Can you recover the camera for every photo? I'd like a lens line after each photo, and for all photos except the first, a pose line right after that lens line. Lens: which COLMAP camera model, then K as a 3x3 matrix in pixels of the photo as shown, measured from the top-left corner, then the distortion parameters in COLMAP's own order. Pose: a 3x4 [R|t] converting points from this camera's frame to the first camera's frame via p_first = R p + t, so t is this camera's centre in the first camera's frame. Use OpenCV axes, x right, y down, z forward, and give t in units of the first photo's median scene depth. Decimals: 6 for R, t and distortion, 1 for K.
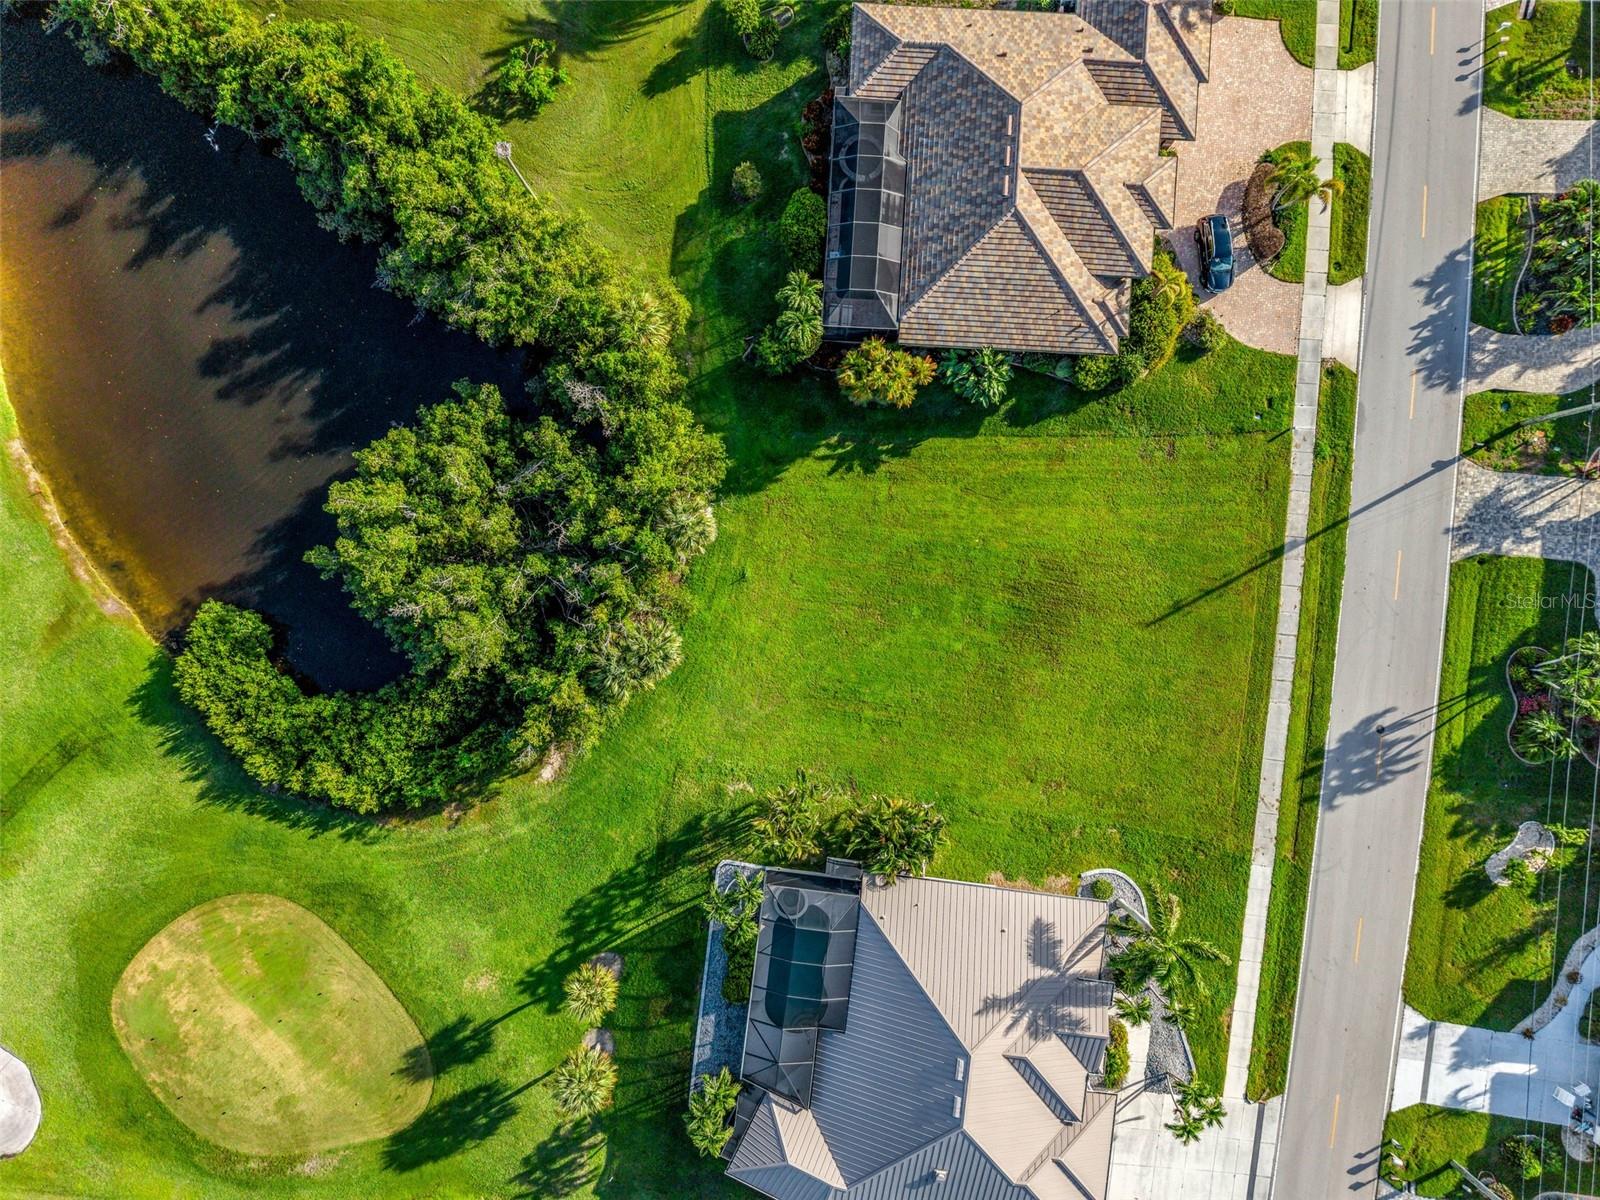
lens RADIAL K [[1071.4, 0, 798.2], [0, 1071.4, 598.1], [0, 0, 1]] dist [0.029959, -0.028099]
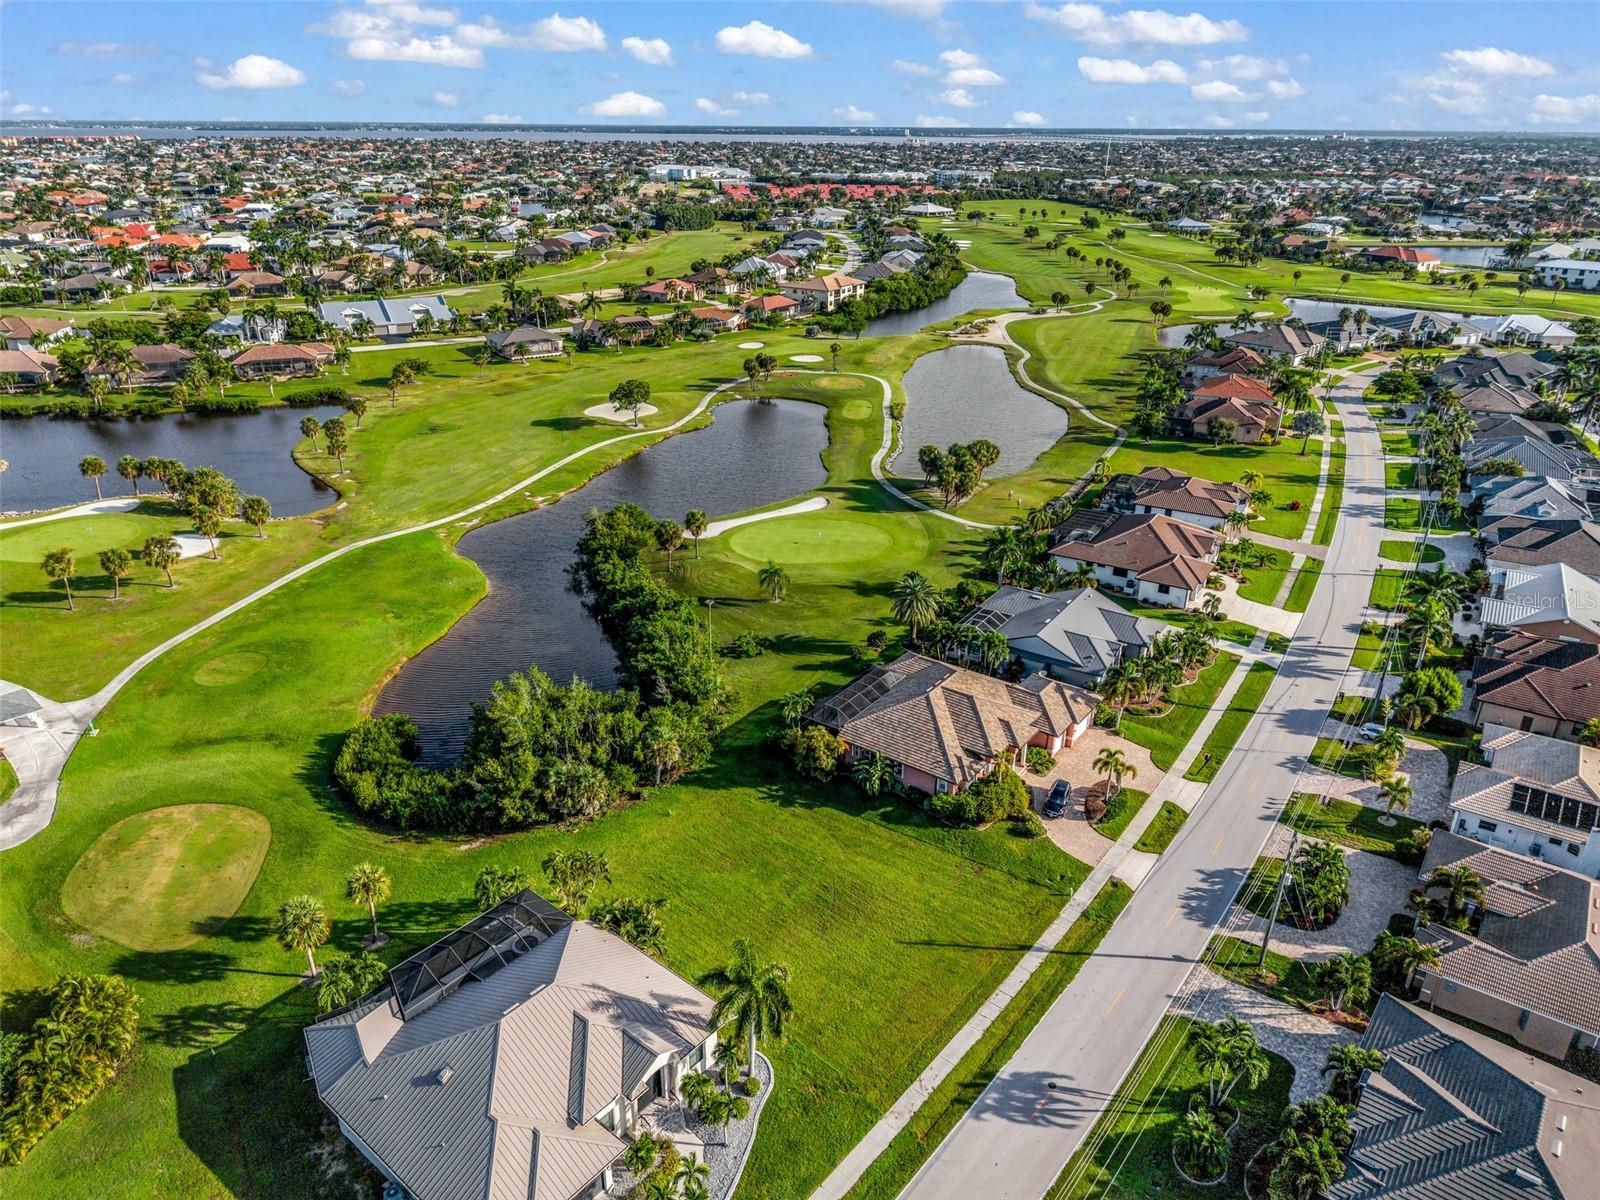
lens RADIAL K [[1071.4, 0, 798.2], [0, 1071.4, 598.1], [0, 0, 1]] dist [0.029959, -0.028099]
pose [[0.840409, 0.230991, -0.490261, 0.734453], [-0.541877, 0.342995, -0.767283, 0.890987], [-0.009079, 0.910493, 0.413425, 0.142734]]
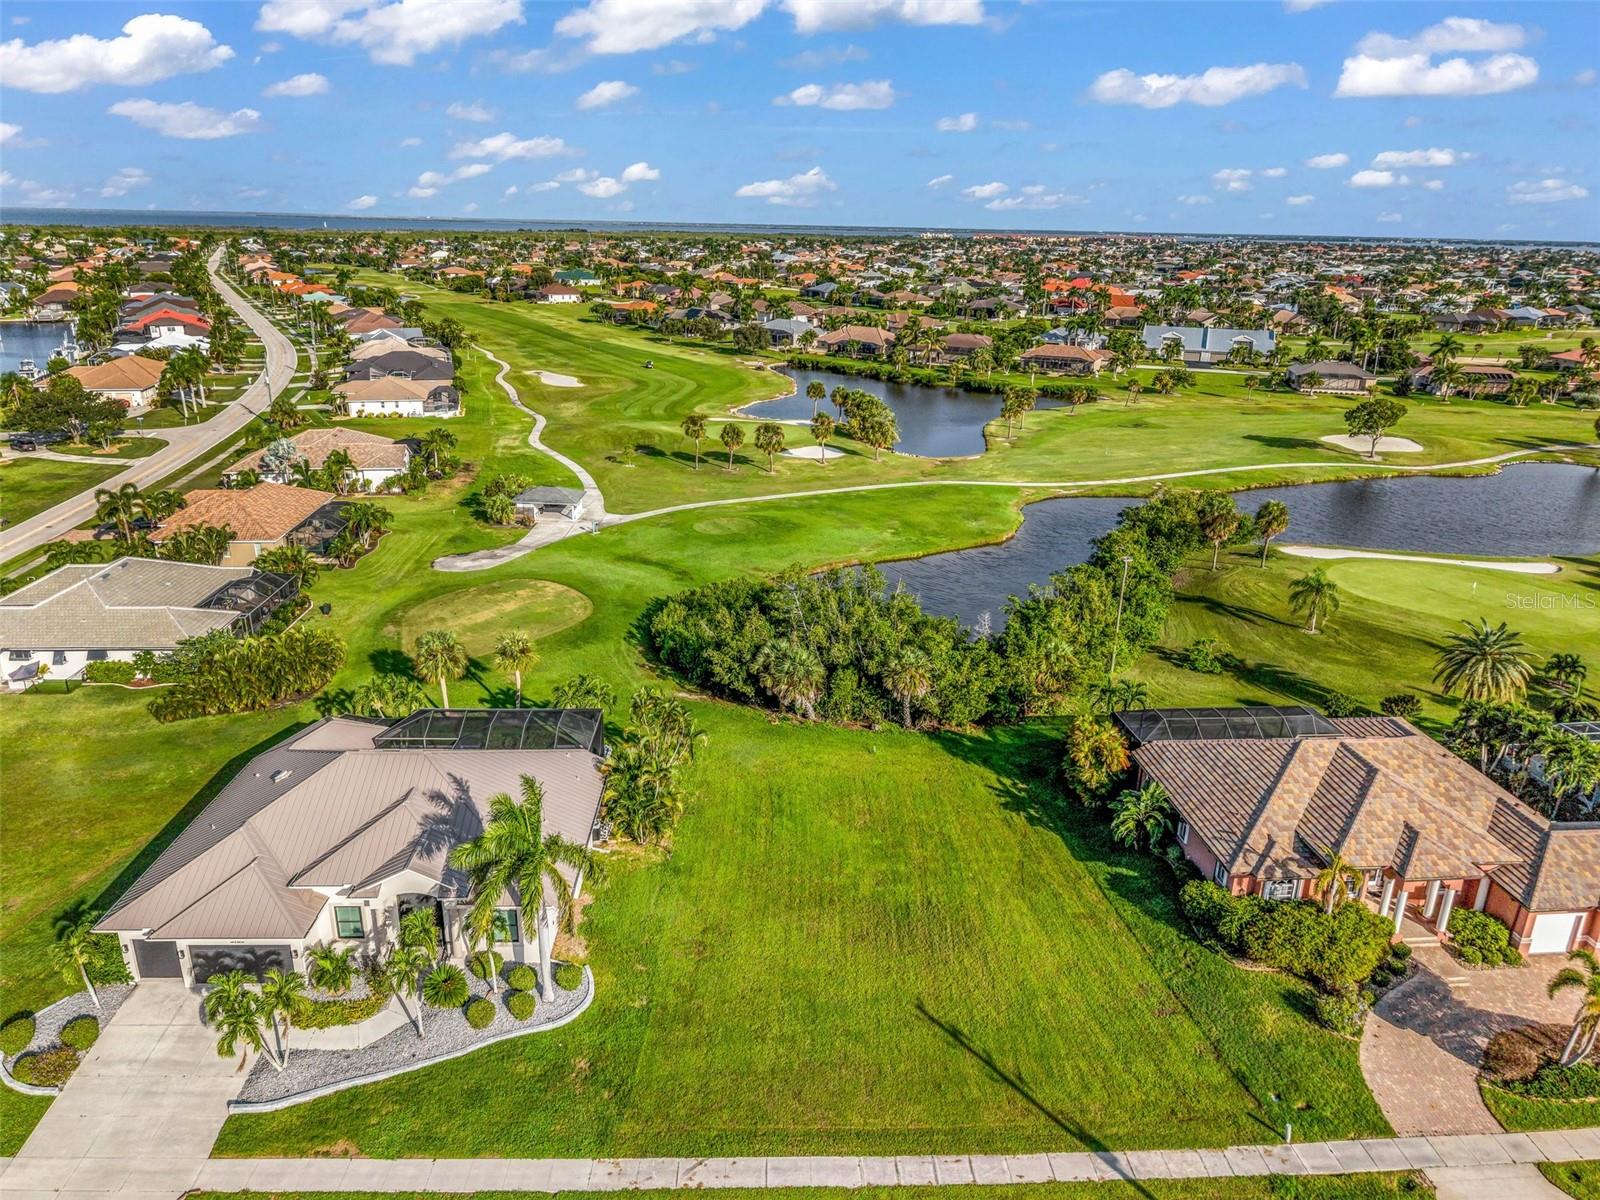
lens RADIAL K [[1071.4, 0, 798.2], [0, 1071.4, 598.1], [0, 0, 1]] dist [0.029959, -0.028099]
pose [[0.149342, 0.335246, -0.930219, 0.900642], [-0.988677, 0.036703, -0.145500, 0.208748], [-0.014637, 0.941415, 0.336932, 0.489563]]
